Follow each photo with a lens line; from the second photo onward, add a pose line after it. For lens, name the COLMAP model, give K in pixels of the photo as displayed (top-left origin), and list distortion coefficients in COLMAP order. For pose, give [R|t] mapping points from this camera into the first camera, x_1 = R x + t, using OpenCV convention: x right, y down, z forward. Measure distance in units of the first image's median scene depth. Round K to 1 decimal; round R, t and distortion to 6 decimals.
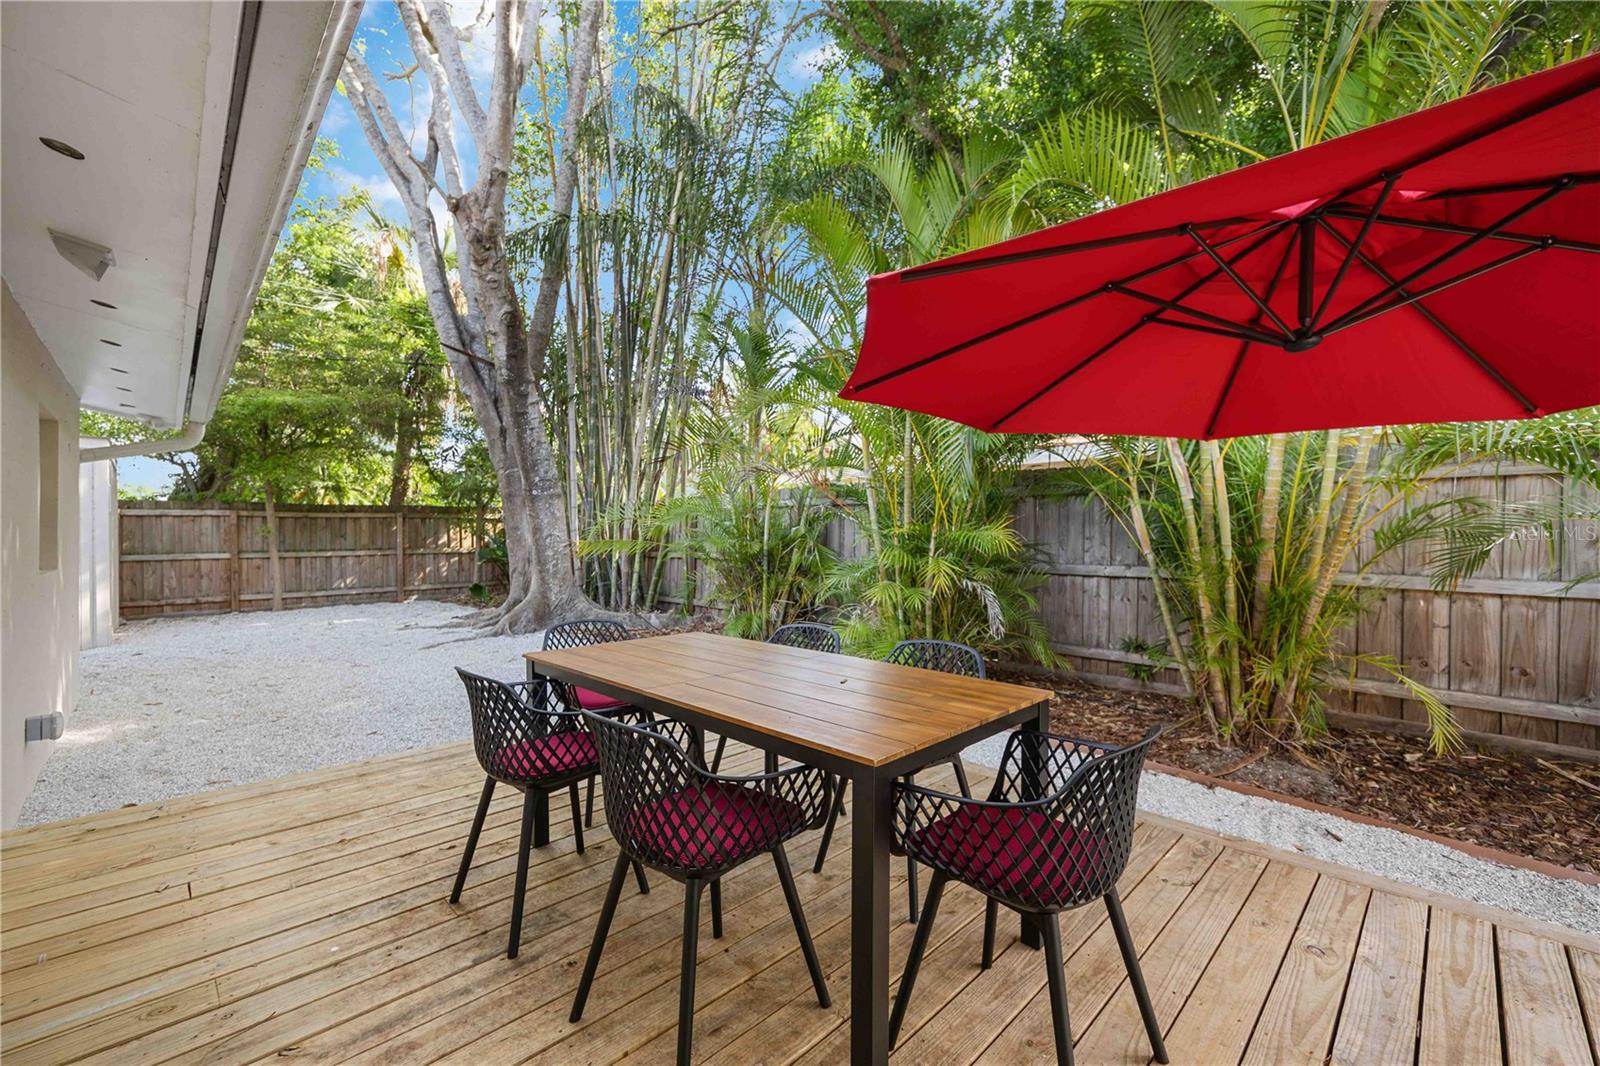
lens RADIAL K [[653.7, 0, 803.5], [0, 653.7, 537.3], [0, 0, 1]] dist [-0.001475, 0.000300]
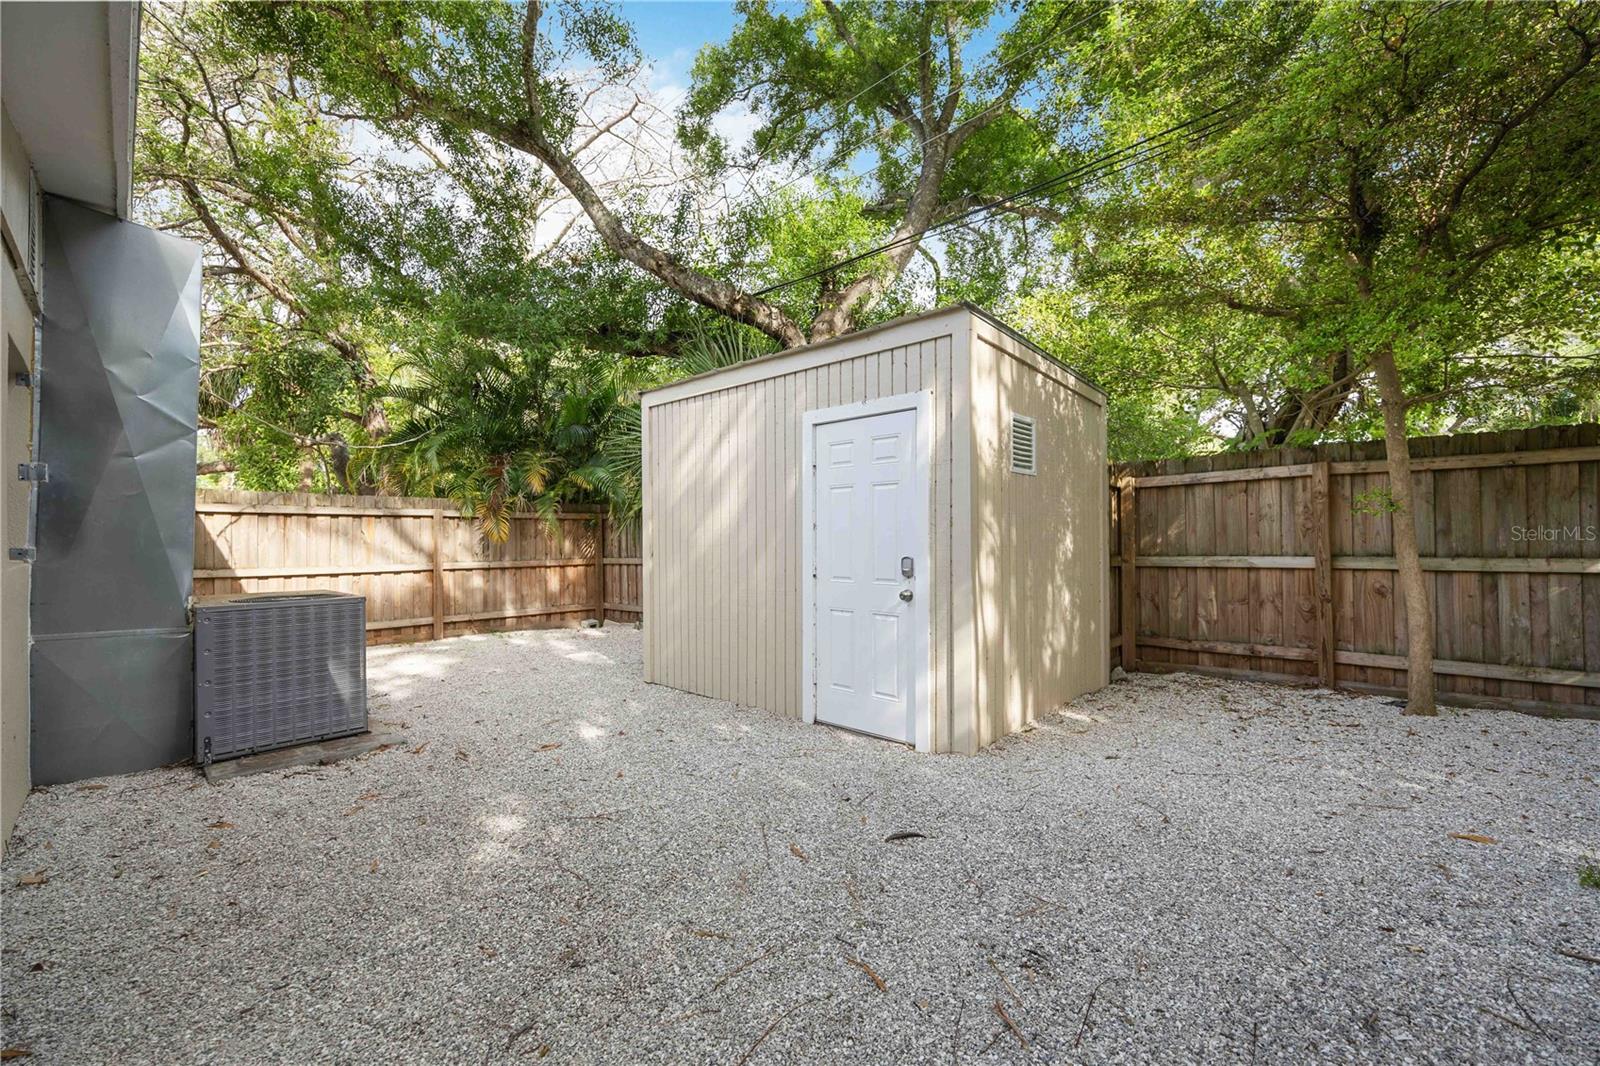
lens RADIAL K [[634.1, 0, 805.5], [0, 634.1, 536.9], [0, 0, 1]] dist [-0.002941, -0.000400]
pose [[0.041289, -0.015556, -0.999026, -0.452387], [-0.005274, 0.999861, -0.015787, 0.019168], [0.999133, 0.005920, 0.041202, 0.628357]]
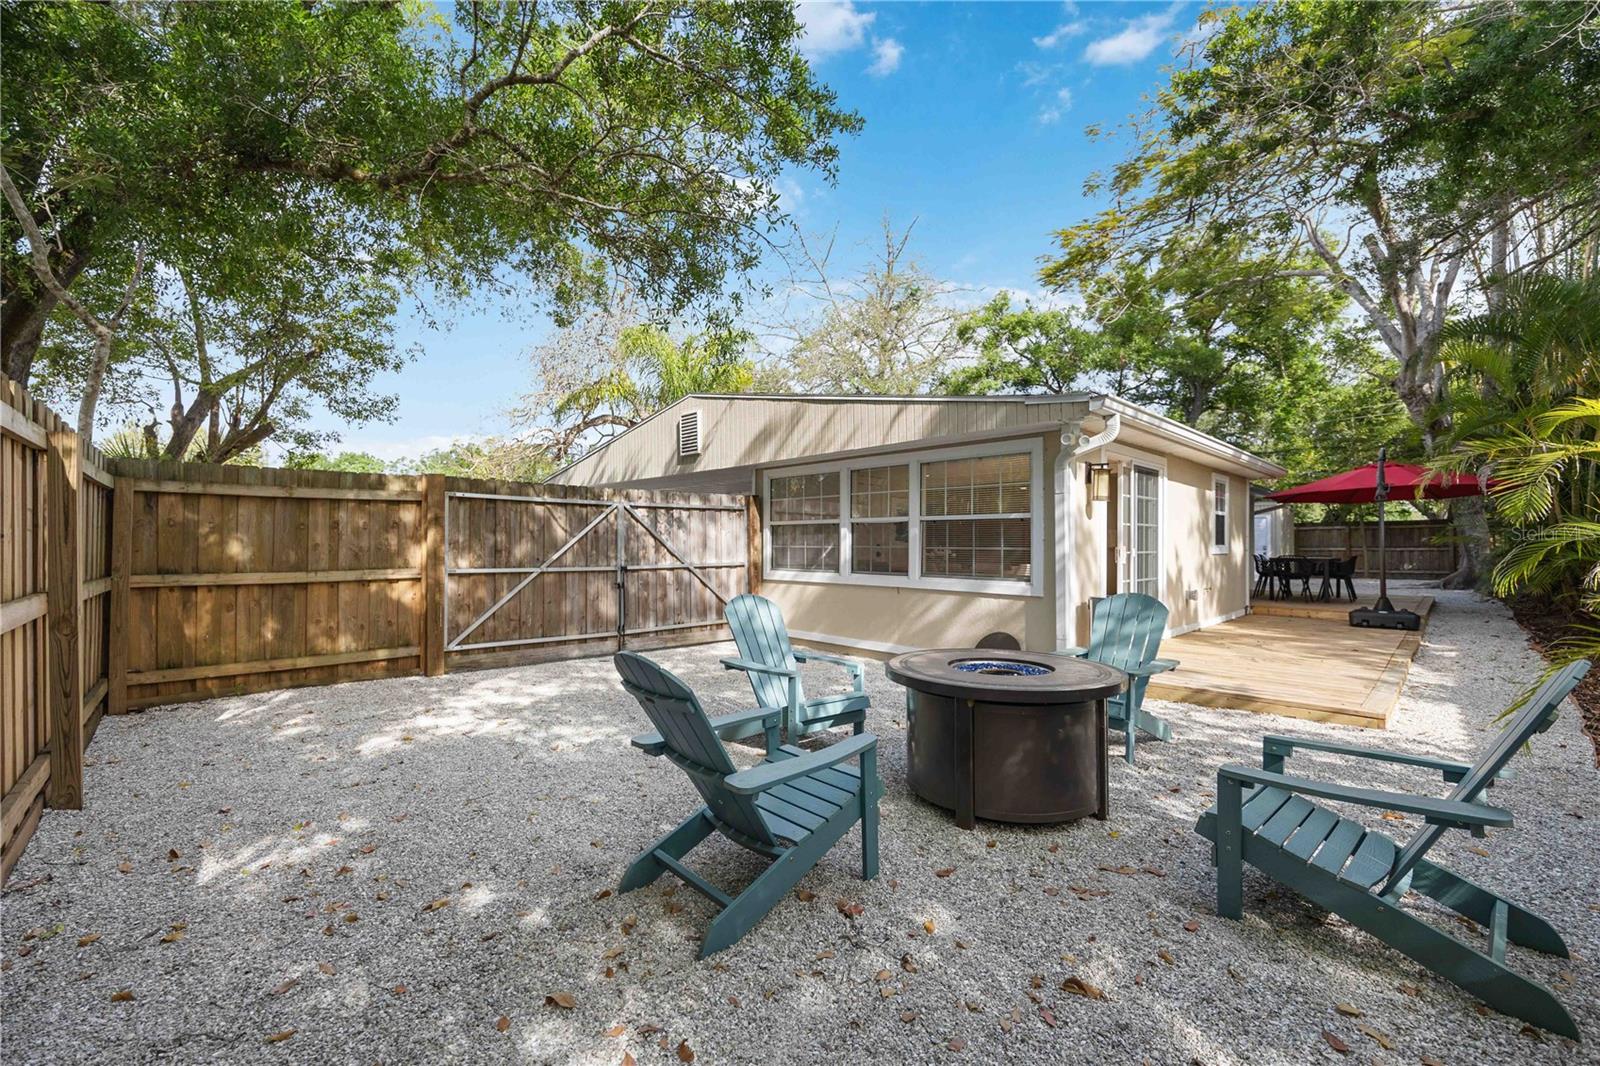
lens RADIAL K [[634.1, 0, 805.5], [0, 634.1, 536.9], [0, 0, 1]] dist [-0.002941, -0.000400]
pose [[-0.005578, -0.012861, -0.999902, 1.051023], [-0.007369, 0.999891, -0.012820, 0.028028], [0.999957, 0.007297, -0.005672, -0.625075]]
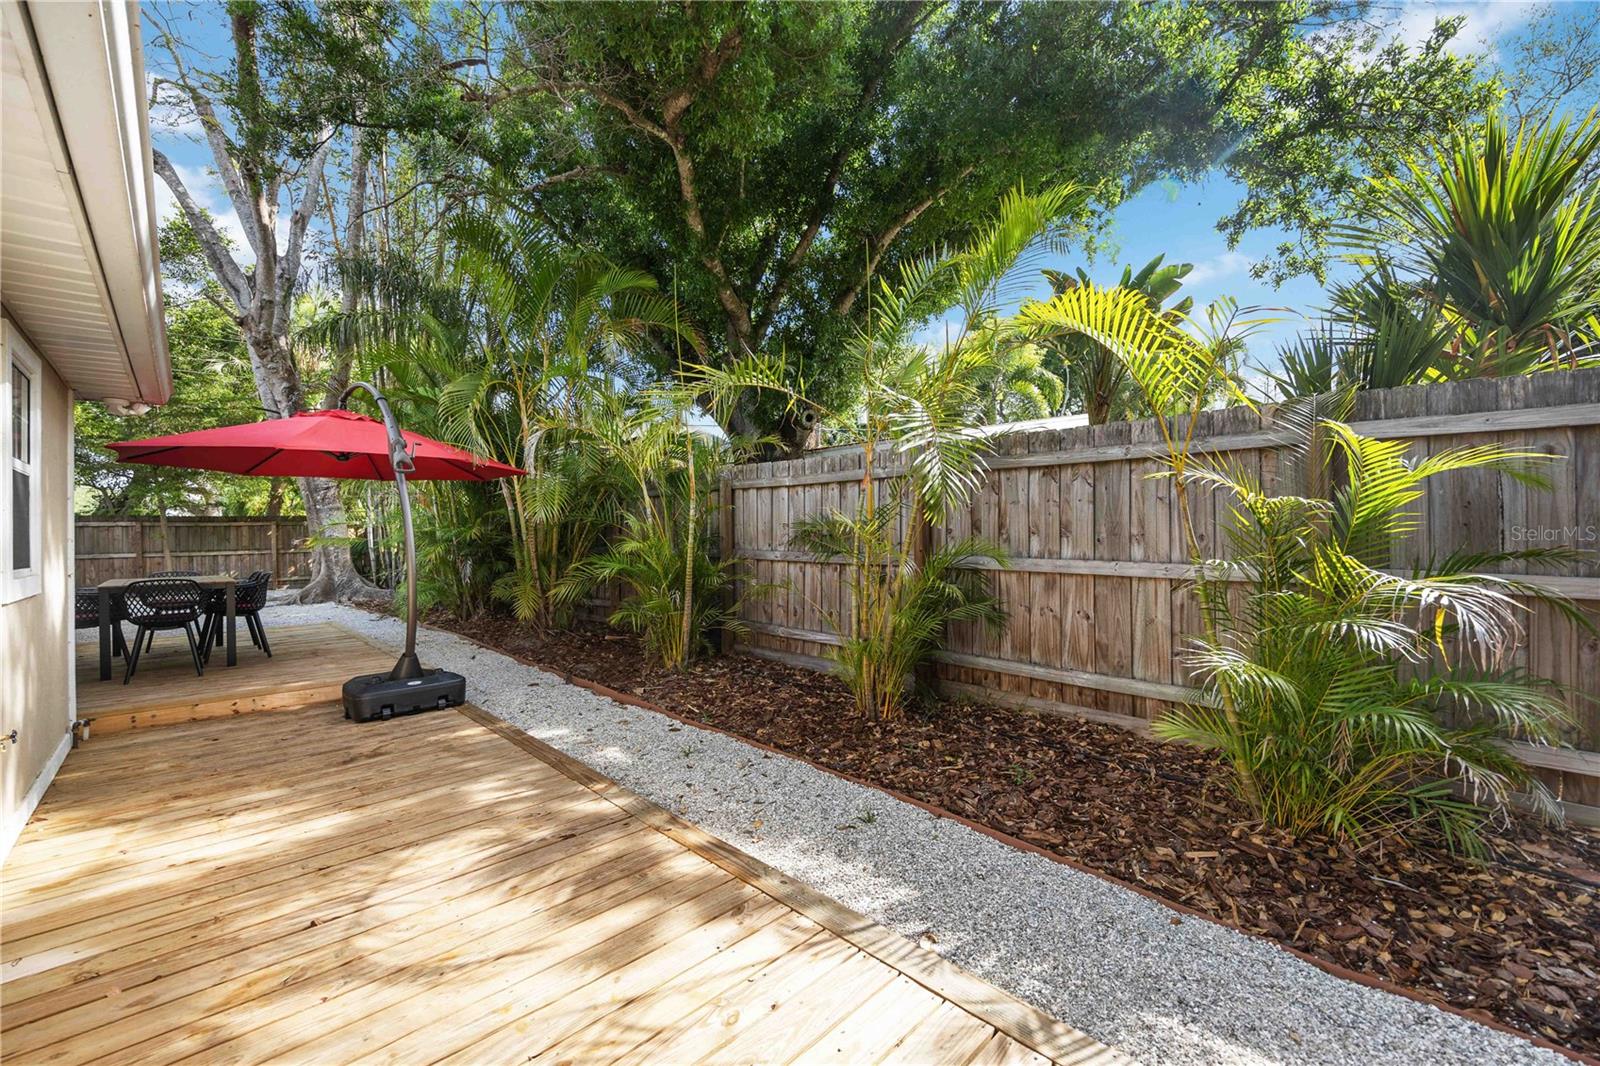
lens RADIAL K [[653.7, 0, 803.5], [0, 653.7, 537.3], [0, 0, 1]] dist [-0.001475, 0.000300]
pose [[0.999782, -0.015215, -0.014332, 0.538299], [0.015171, 0.999880, -0.003189, 0.016278], [0.014379, 0.002971, 0.999892, -0.345806]]
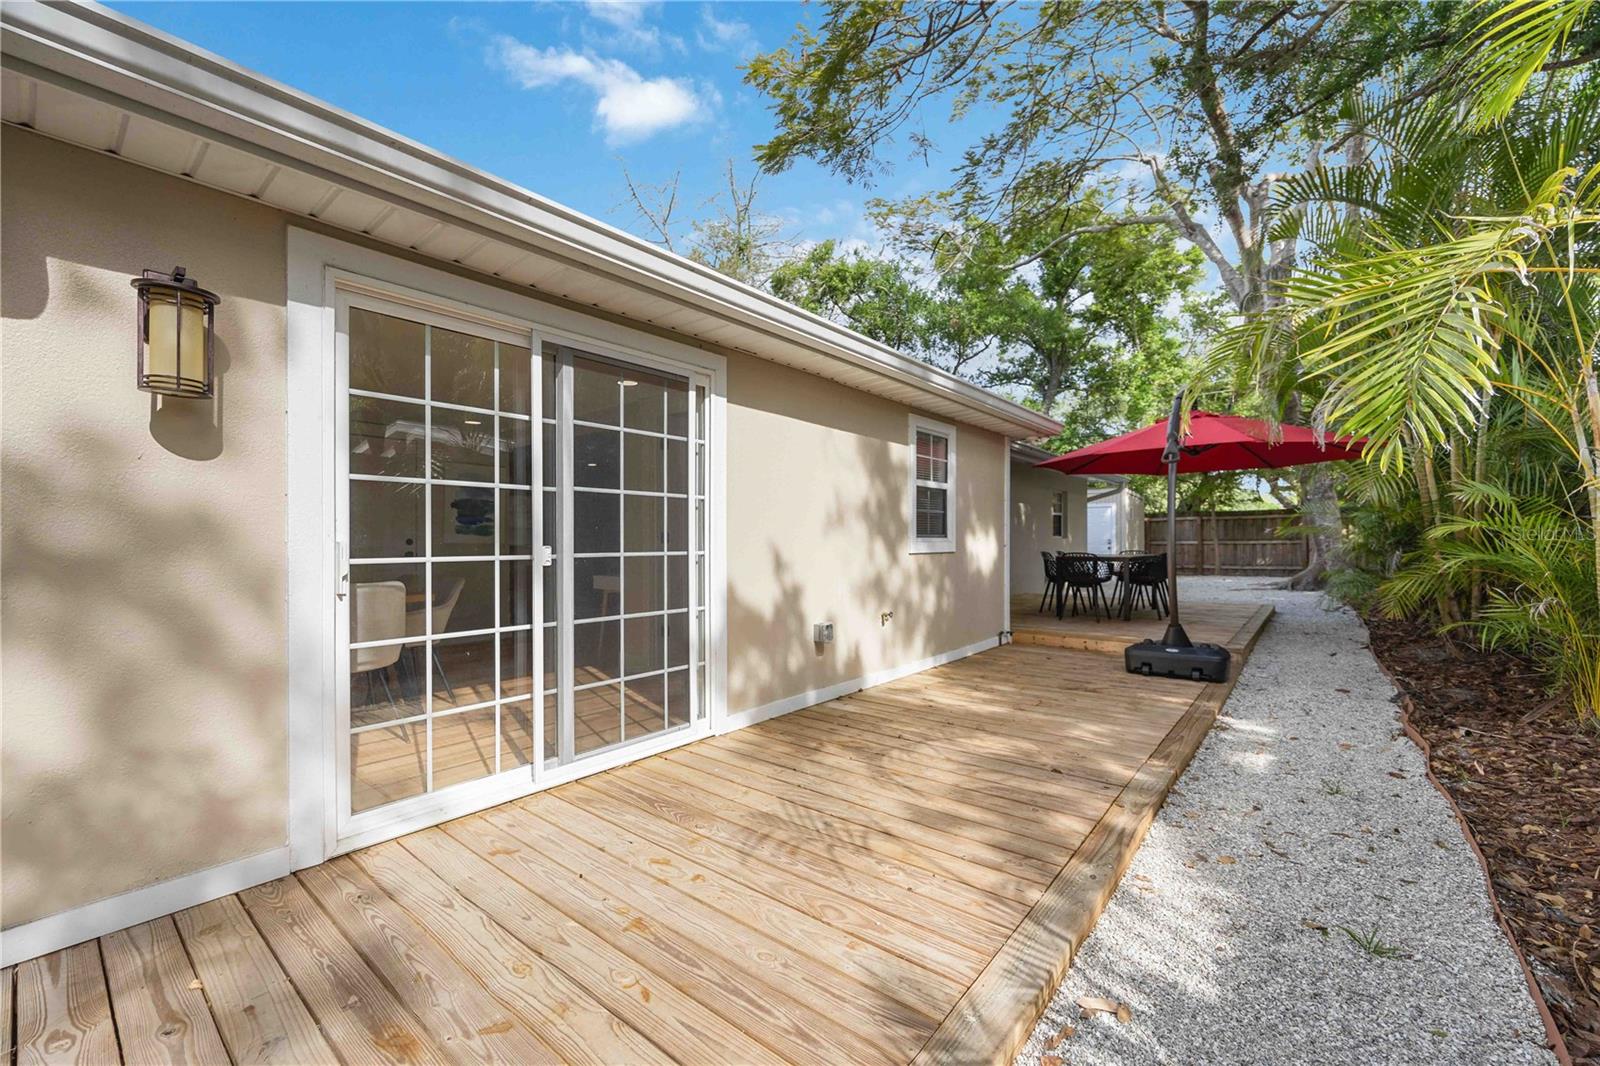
lens RADIAL K [[634.1, 0, 805.5], [0, 634.1, 536.9], [0, 0, 1]] dist [-0.002941, -0.000400]
pose [[0.112196, -0.007138, -0.993660, 0.702925], [-0.000908, 0.999973, -0.007285, 0.026900], [0.993686, 0.001720, 0.112186, -0.242664]]
